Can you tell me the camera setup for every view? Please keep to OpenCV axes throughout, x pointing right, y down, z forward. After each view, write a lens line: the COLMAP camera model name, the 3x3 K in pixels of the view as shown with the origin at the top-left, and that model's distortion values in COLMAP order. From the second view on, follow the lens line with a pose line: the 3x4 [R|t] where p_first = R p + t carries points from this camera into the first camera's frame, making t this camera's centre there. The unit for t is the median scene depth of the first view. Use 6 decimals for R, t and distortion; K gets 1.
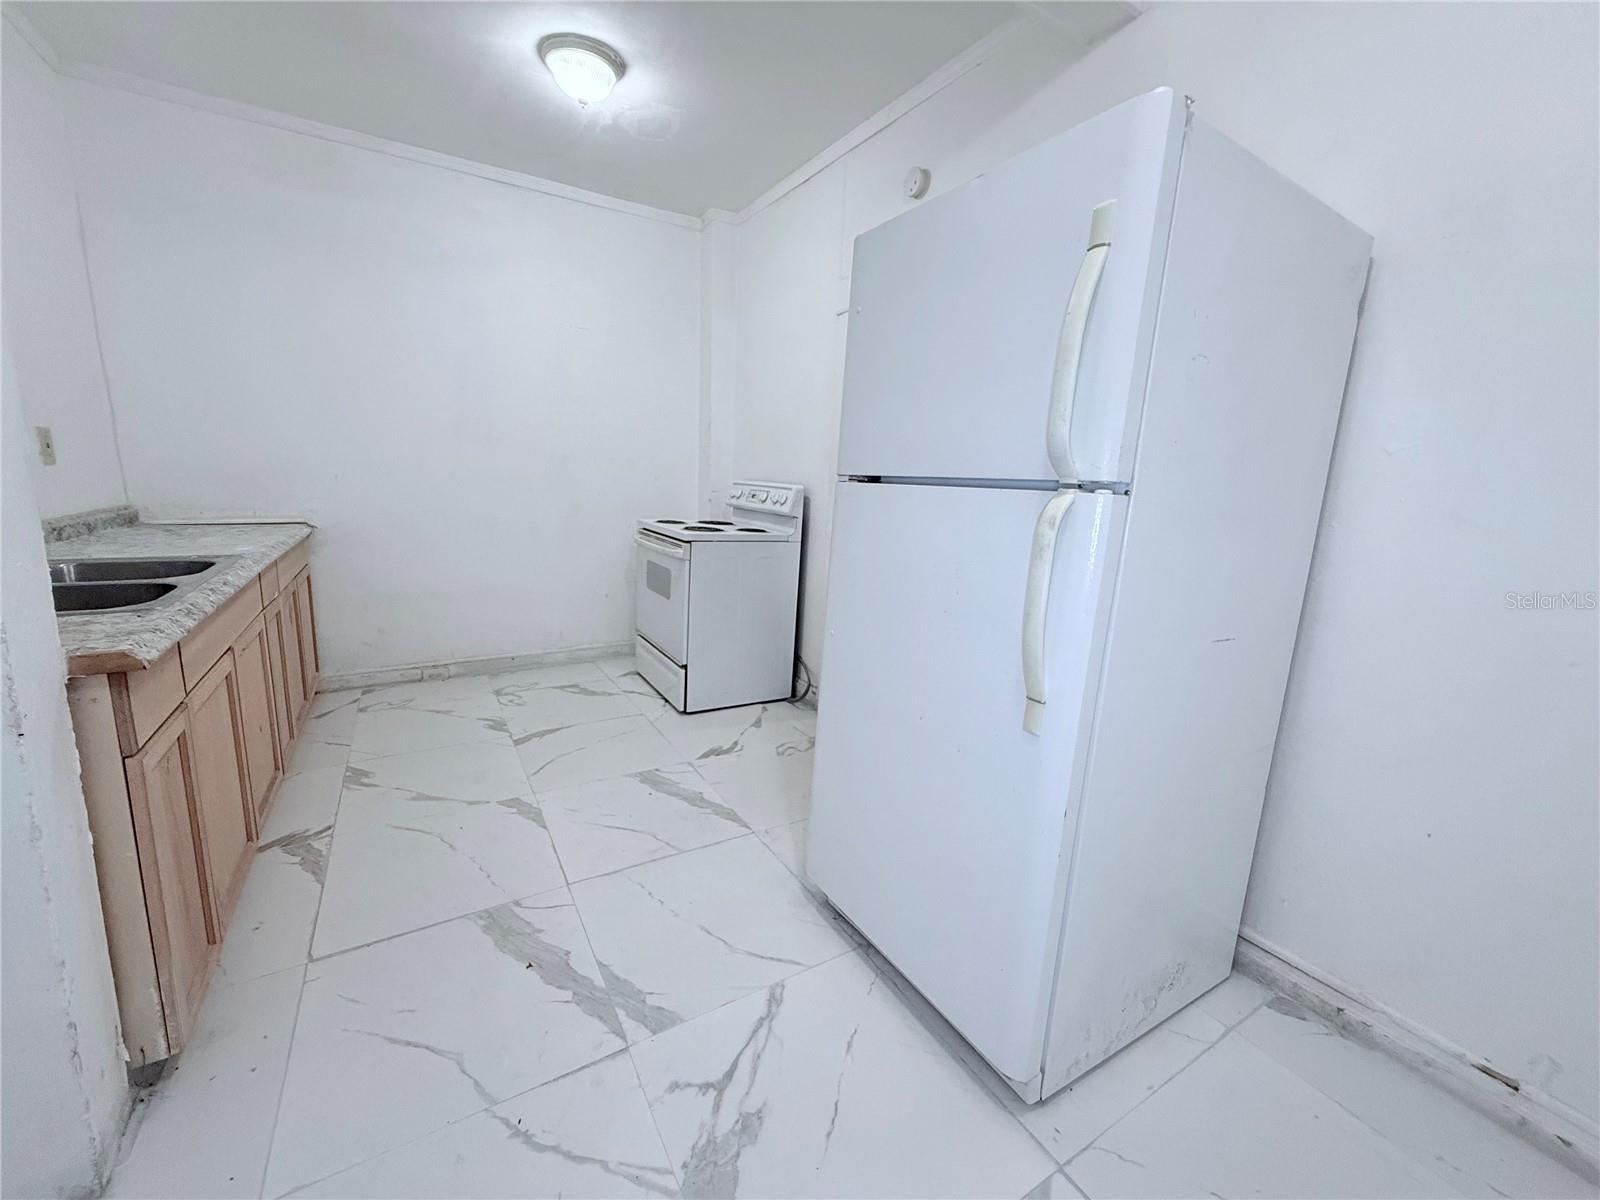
lens RADIAL K [[635.8, 0, 797.0], [0, 635.8, 597.0], [0, 0, 1]] dist [-0.001328, 0.000107]
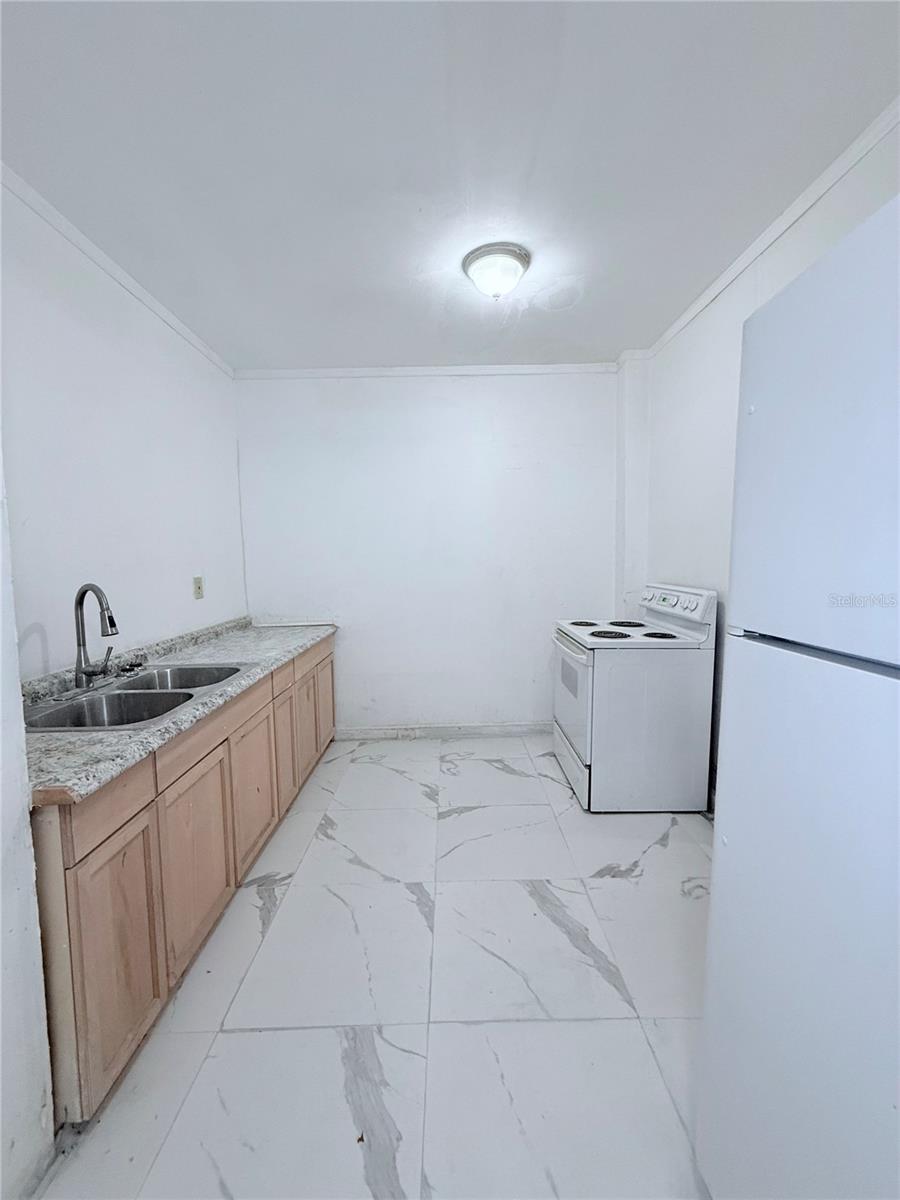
lens RADIAL K [[476.9, 0, 450.7], [0, 476.9, 594.5], [0, 0, 1]] dist [-0.001328, 0.000107]
pose [[0.858395, -0.017308, -0.512698, 0.046623], [-0.043709, 0.993328, -0.106715, -0.099634], [0.511124, 0.114013, 0.851911, 0.226589]]
